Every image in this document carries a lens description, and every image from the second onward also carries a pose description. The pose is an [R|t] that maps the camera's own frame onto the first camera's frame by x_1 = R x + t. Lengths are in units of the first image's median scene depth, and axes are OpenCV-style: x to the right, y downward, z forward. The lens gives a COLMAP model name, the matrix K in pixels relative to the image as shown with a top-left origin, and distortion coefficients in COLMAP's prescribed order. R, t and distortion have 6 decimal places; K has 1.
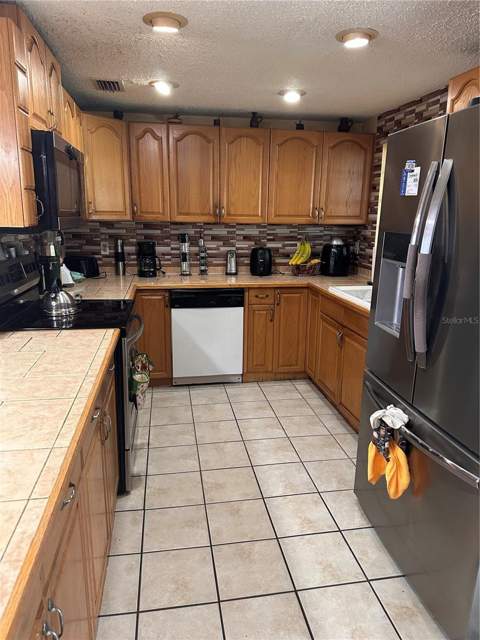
lens RADIAL K [[449.5, 0, 240.0], [0, 449.5, 320.0], [0, 0, 1]] dist [0.124595, -0.143707]
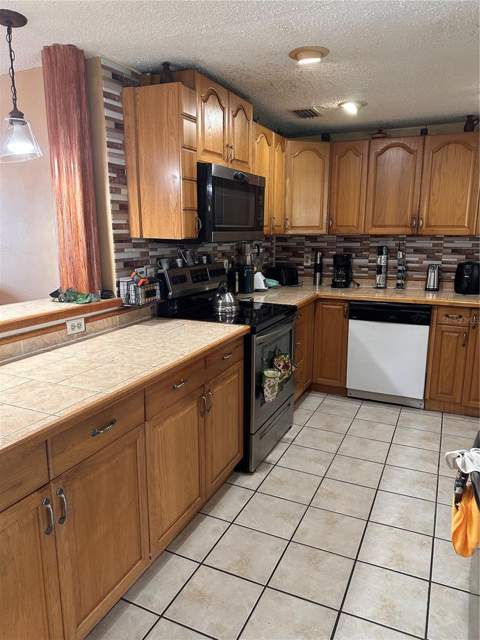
lens RADIAL K [[448.4, 0, 240.7], [0, 448.4, 318.2], [0, 0, 1]] dist [0.170184, -0.283532]
pose [[0.824855, 0.099097, -0.556592, 0.200948], [-0.119201, 0.992870, 0.000120, 0.000988], [0.552635, 0.066247, 0.830786, 0.018781]]
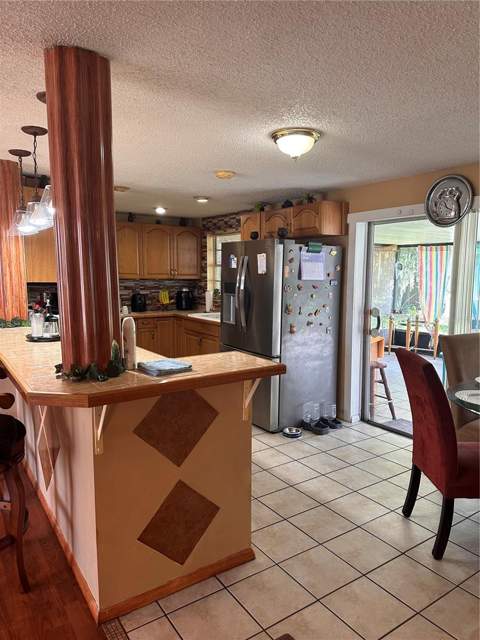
lens RADIAL K [[449.5, 0, 240.0], [0, 449.5, 320.0], [0, 0, 1]] dist [0.124595, -0.143707]
pose [[0.911844, -0.048869, 0.407619, -0.290846], [0.096255, 0.990663, -0.096552, 0.119780], [-0.399094, 0.127276, 0.908033, -0.576048]]
